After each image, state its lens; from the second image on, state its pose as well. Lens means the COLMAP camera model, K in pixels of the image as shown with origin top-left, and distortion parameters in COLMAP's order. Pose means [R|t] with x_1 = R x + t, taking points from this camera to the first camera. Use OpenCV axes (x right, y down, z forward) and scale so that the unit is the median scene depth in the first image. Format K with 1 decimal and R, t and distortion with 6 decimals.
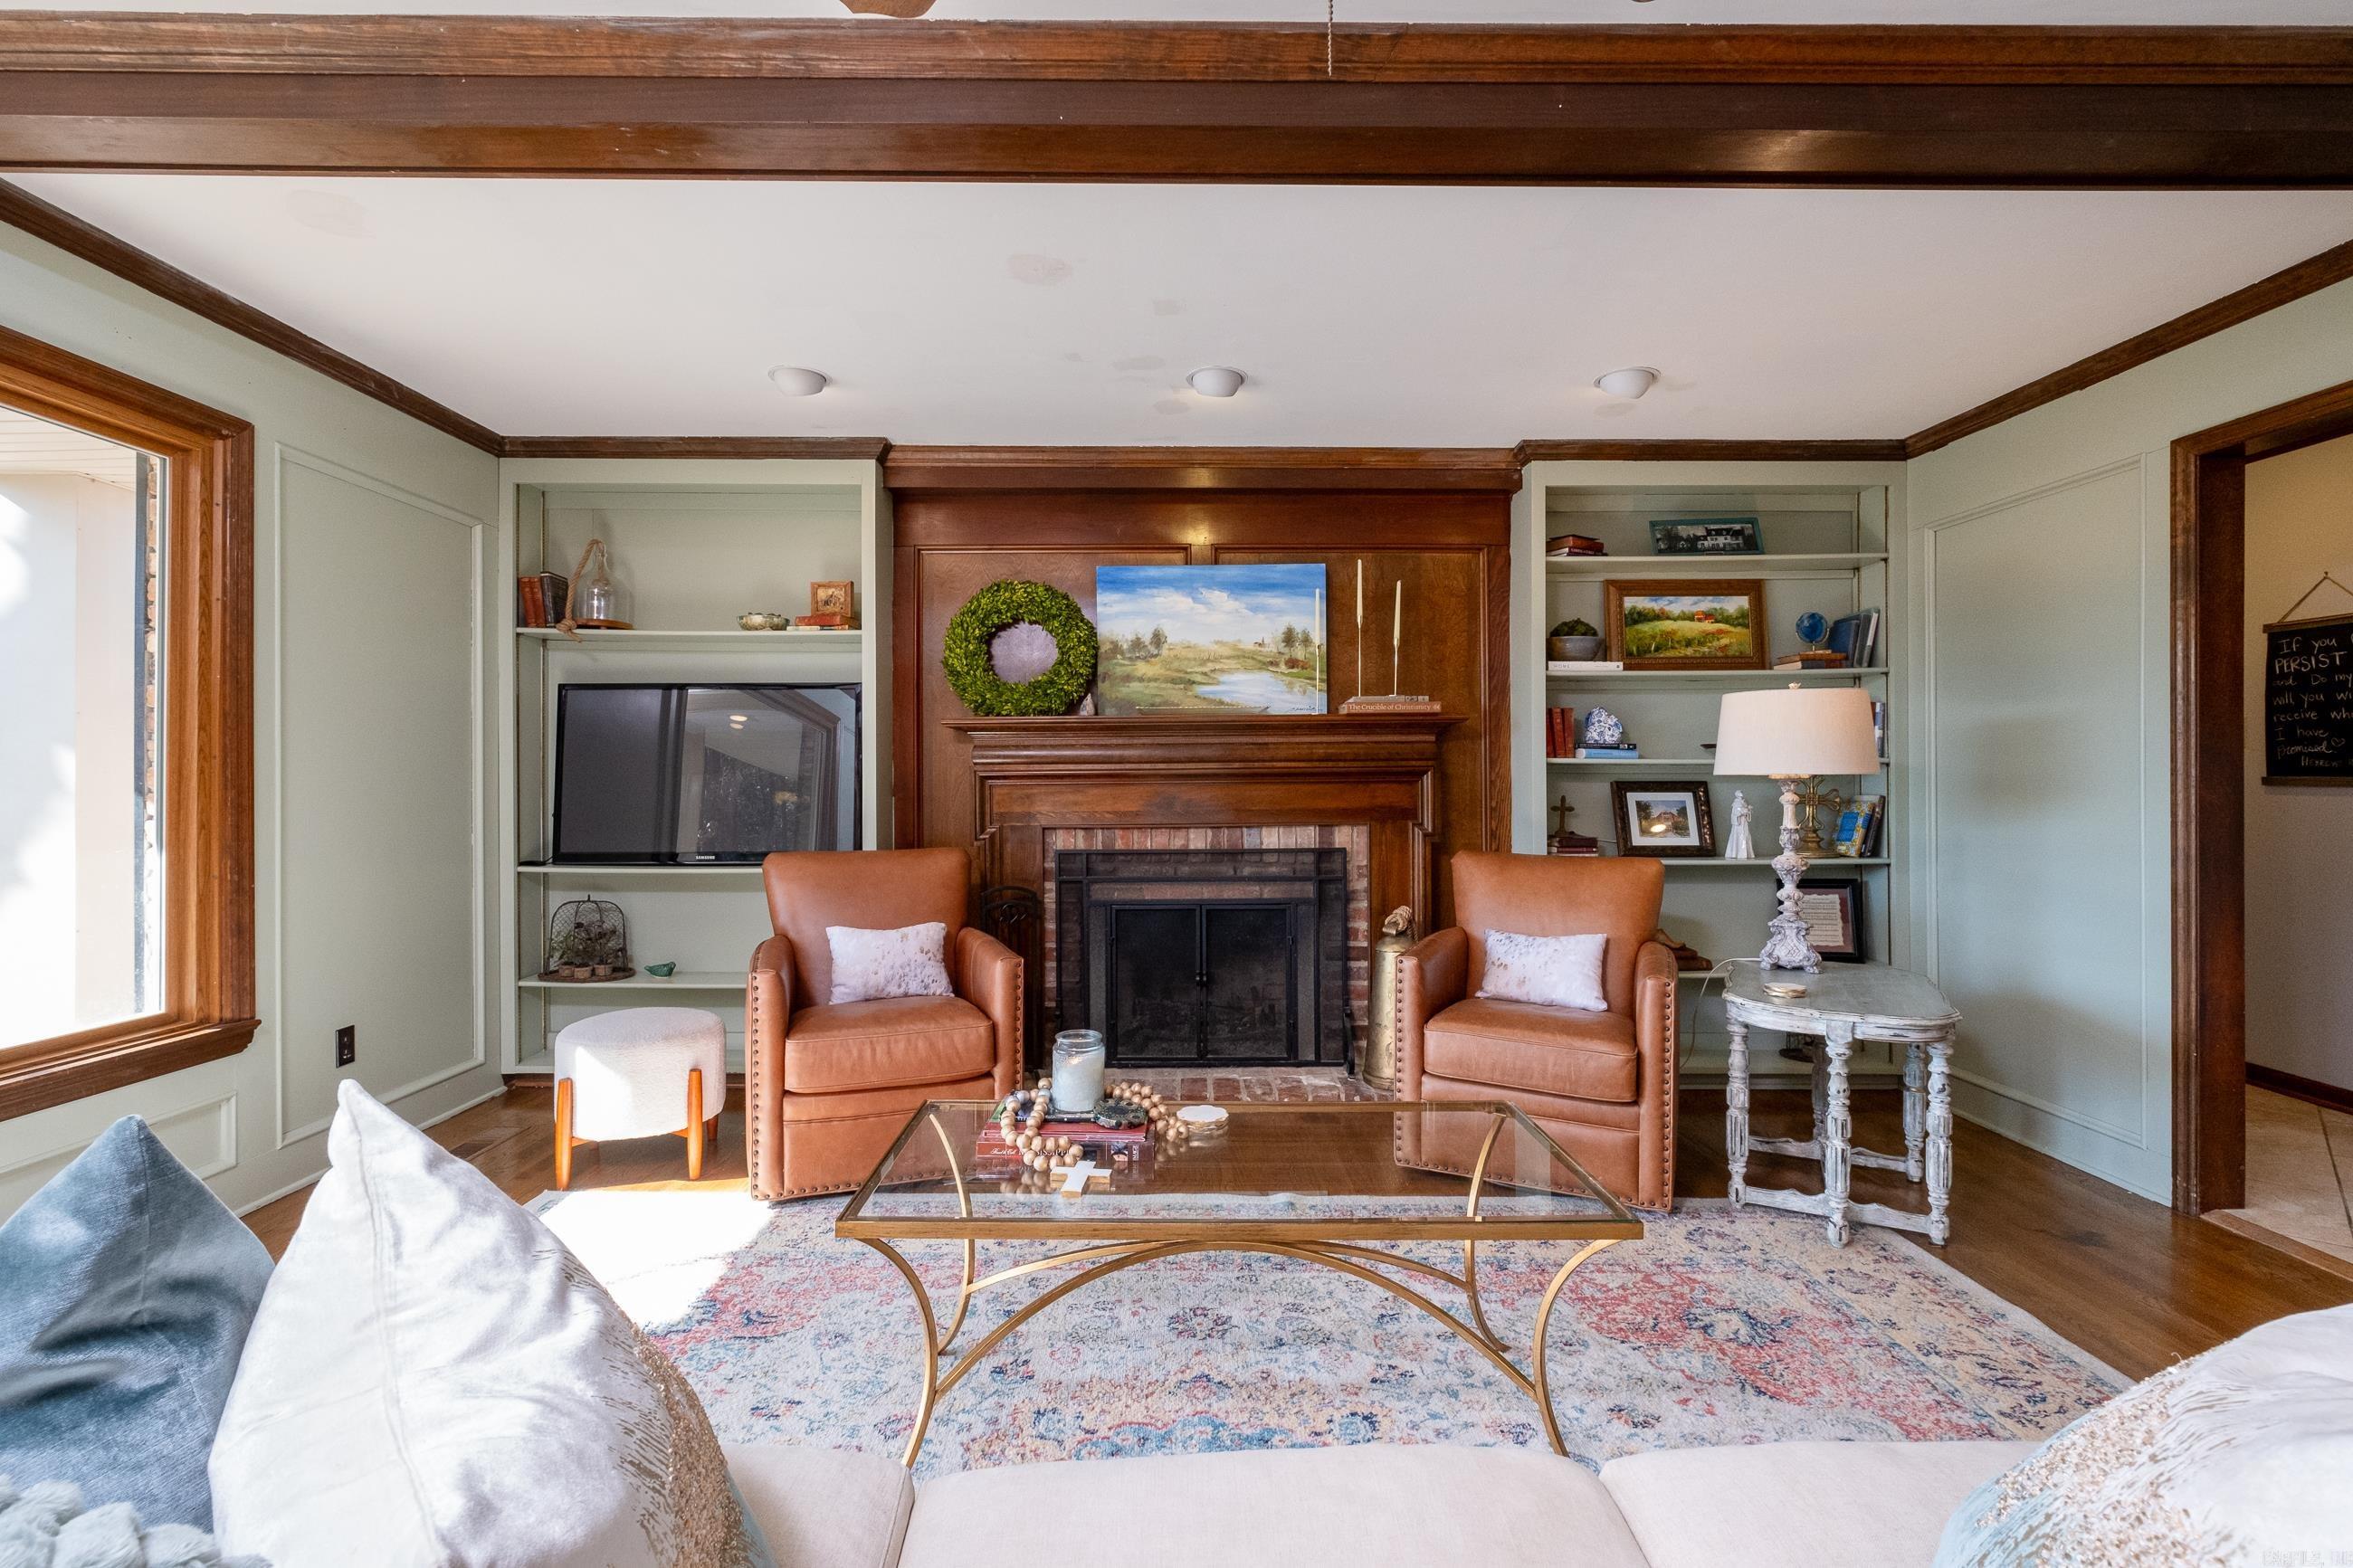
lens RADIAL K [[1050.8, 0, 1170.1], [0, 1050.8, 783.0], [0, 0, 1]] dist [-0.003373, -0.002199]
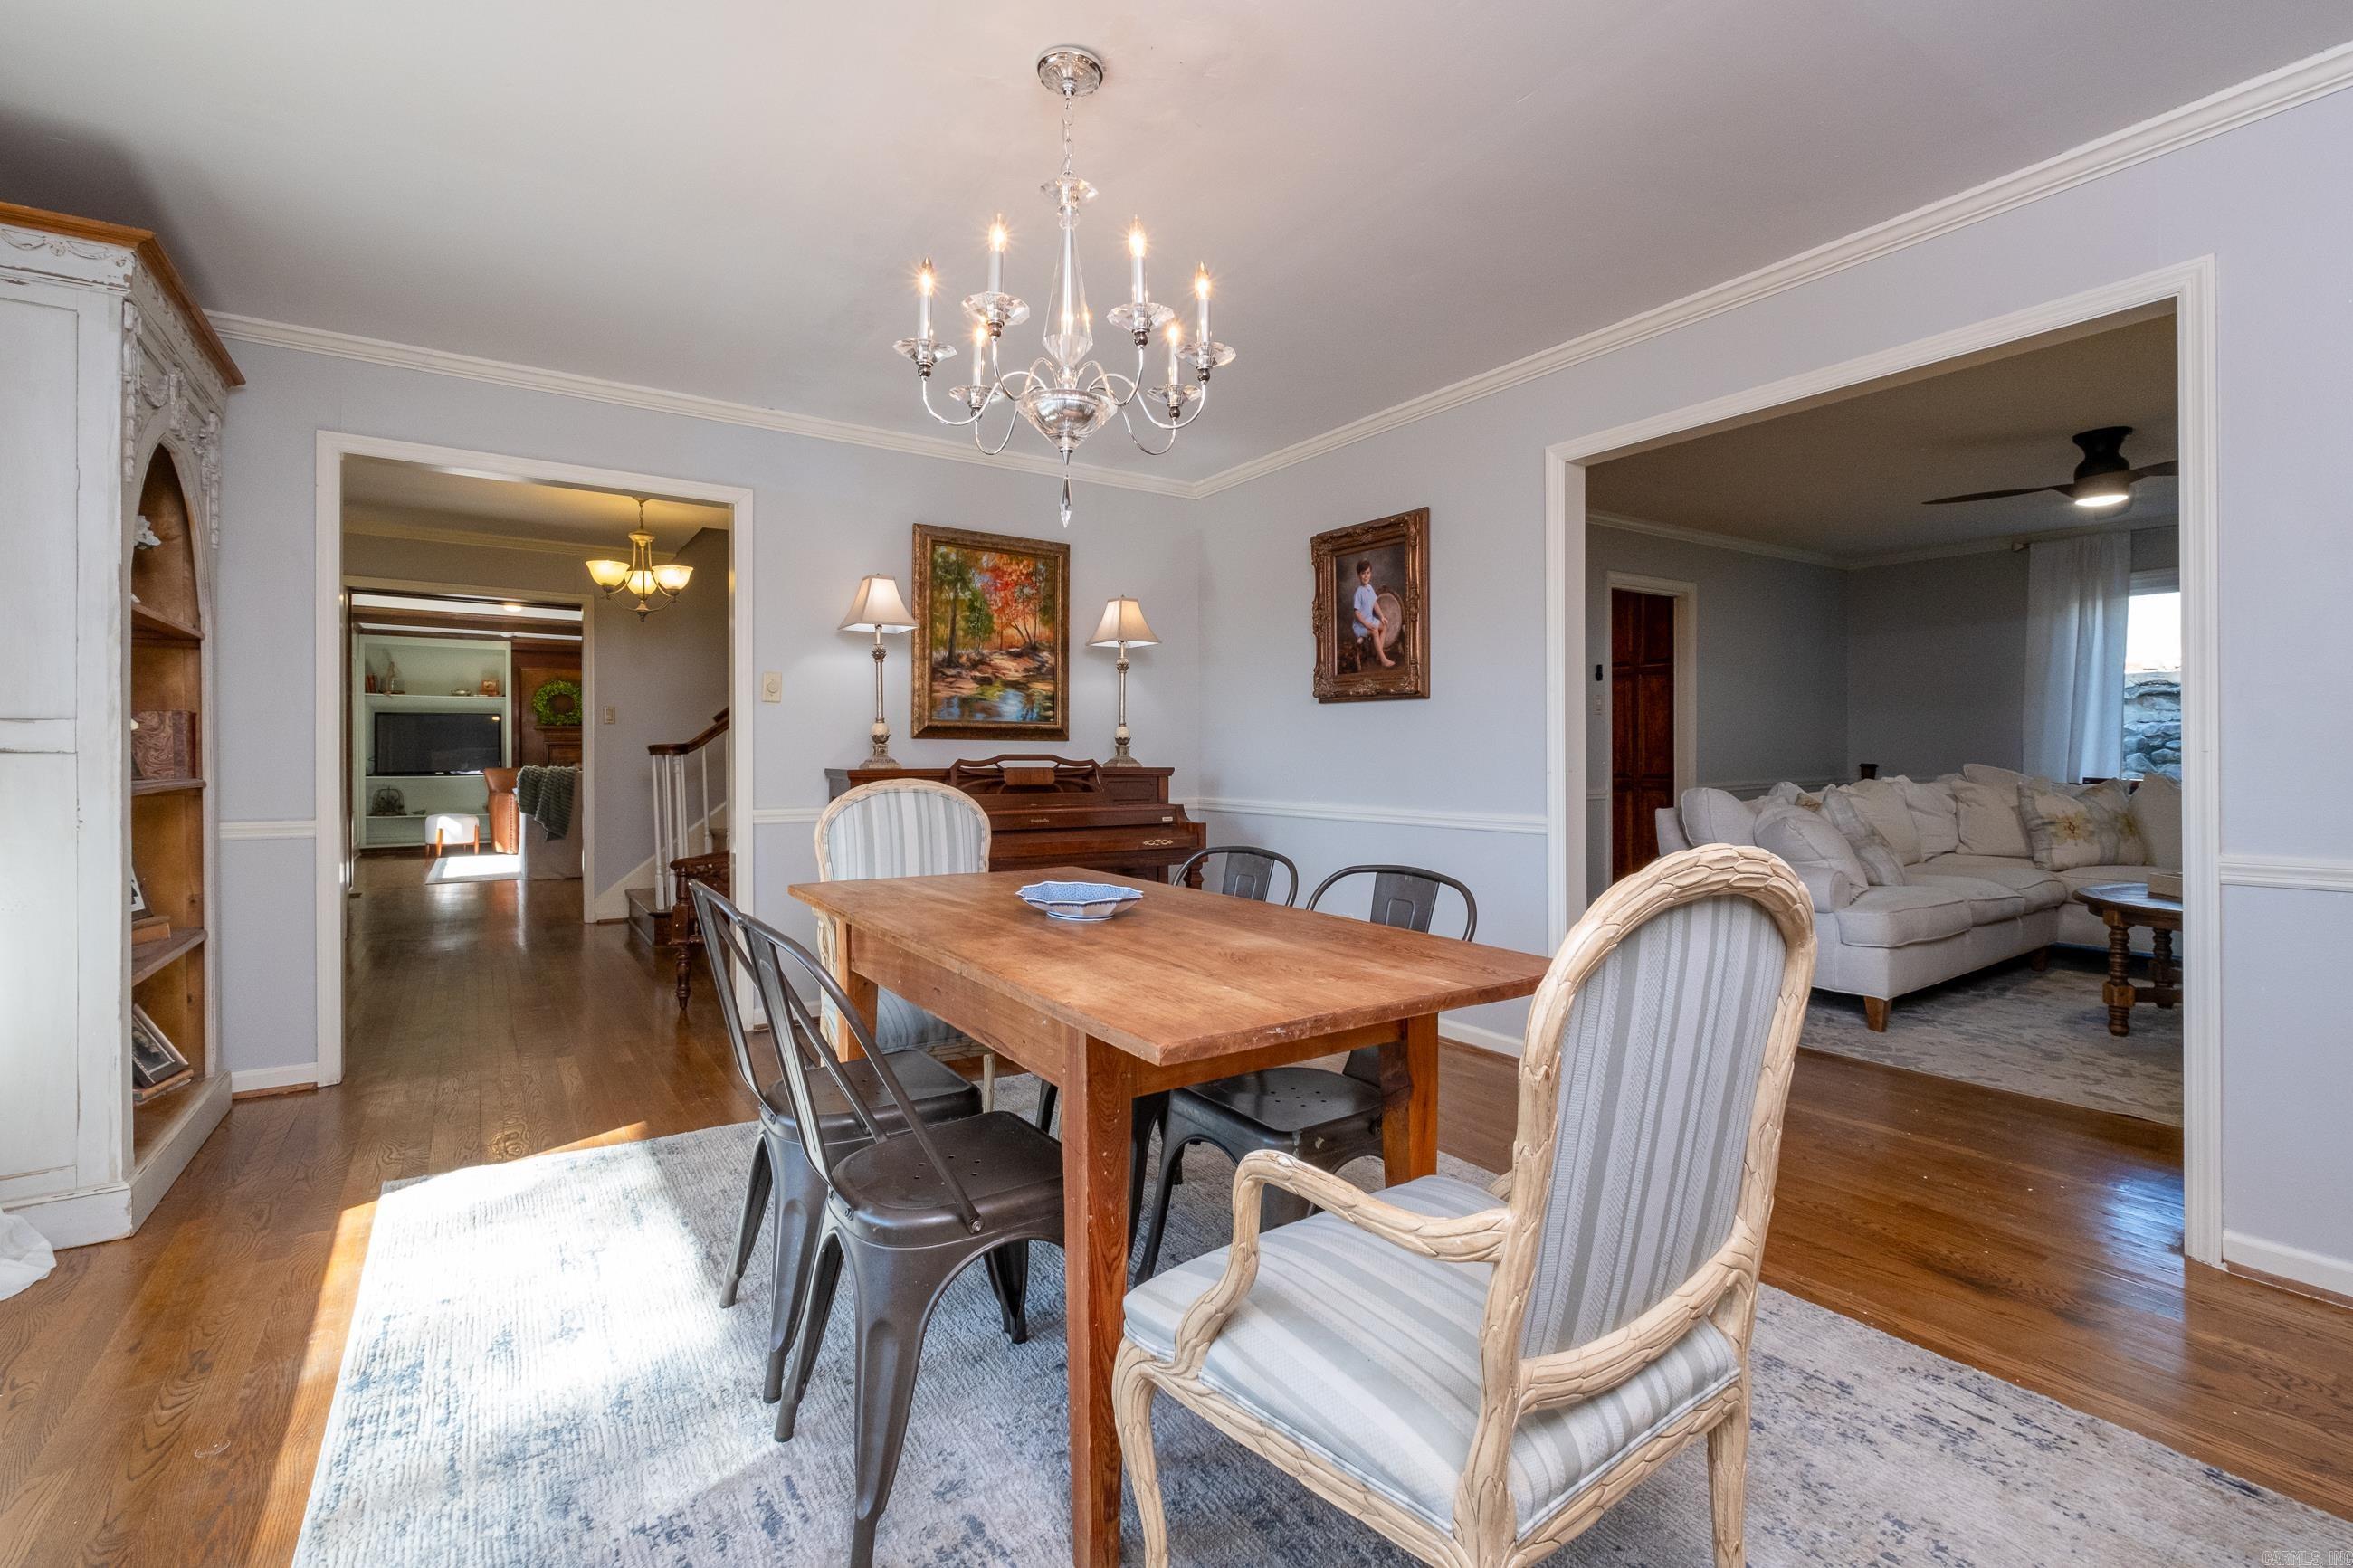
lens RADIAL K [[1050.8, 0, 1165.9], [0, 1050.8, 765.5], [0, 0, 1]] dist [-0.003373, -0.002199]
pose [[0.849697, -0.005803, 0.527240, -0.259226], [0.001889, 0.999967, 0.007962, 0.032029], [-0.527269, -0.005769, 0.849679, -2.536812]]
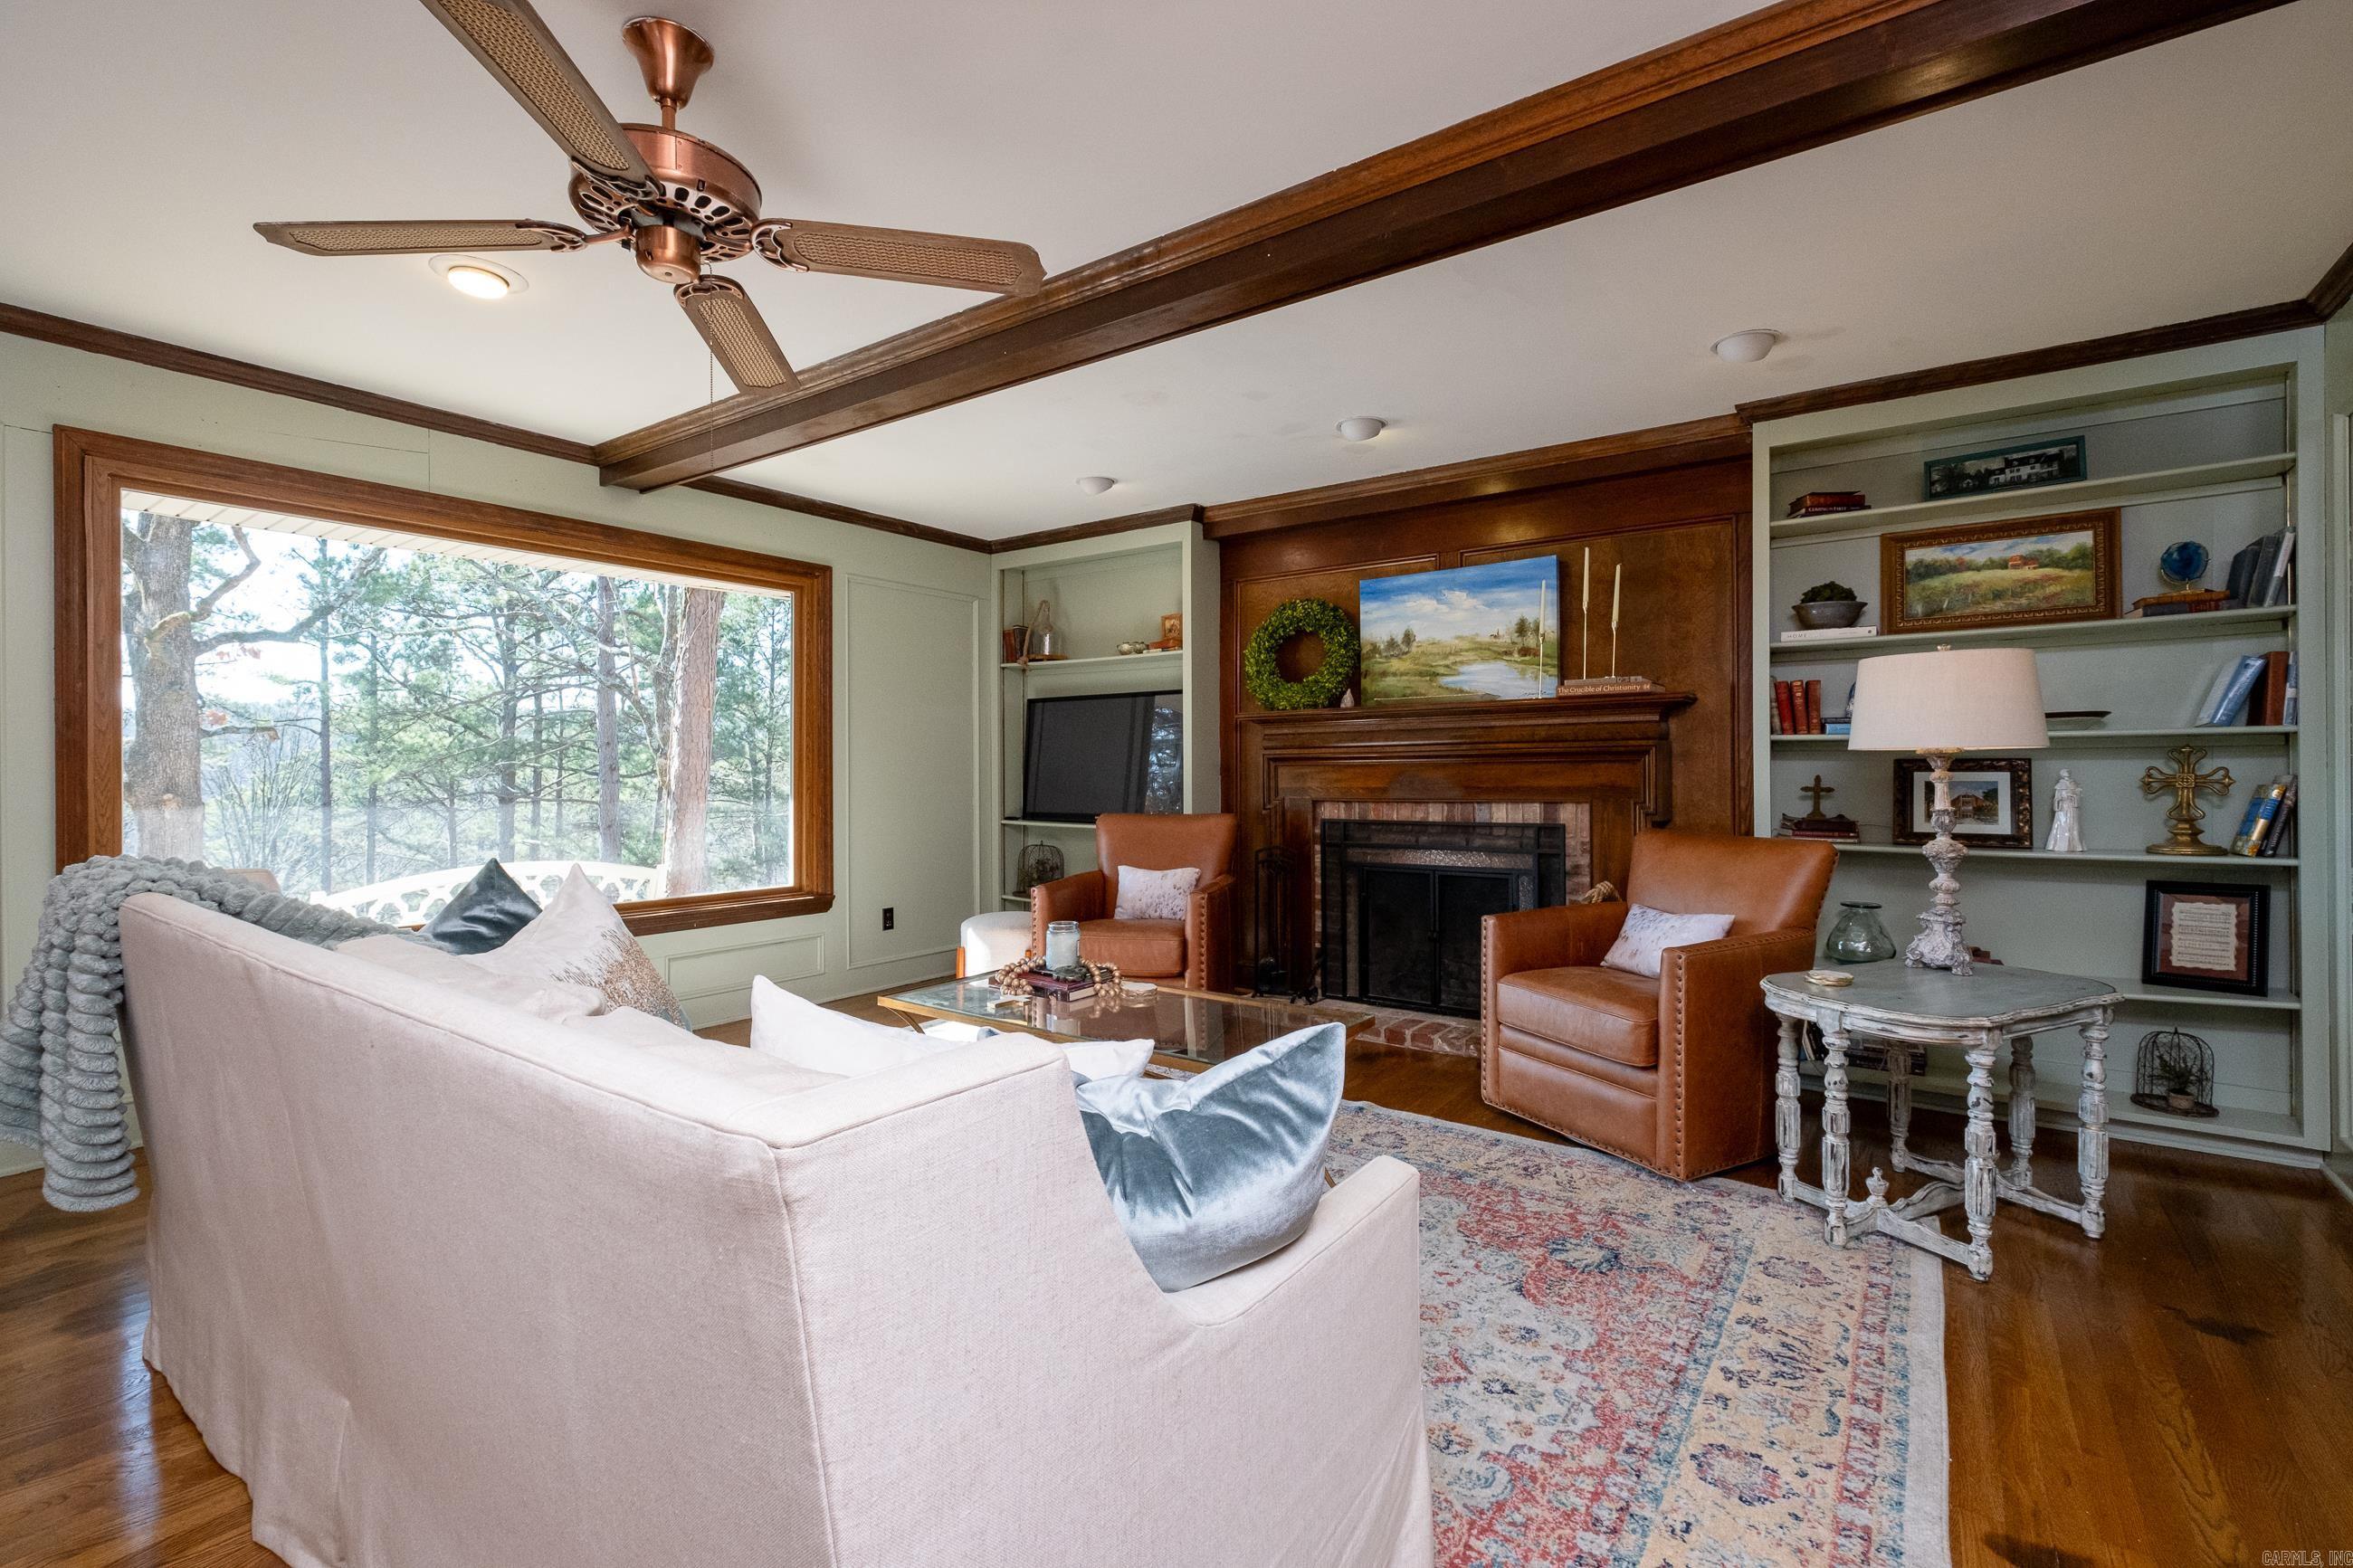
lens RADIAL K [[1050.8, 0, 1192.4], [0, 1050.8, 769.4], [0, 0, 1]] dist [-0.003373, -0.002199]
pose [[0.806591, -0.001261, -0.591108, 0.484474], [0.000568, 0.999999, -0.001359, 0.008138], [0.591109, 0.000761, 0.806591, -0.068106]]
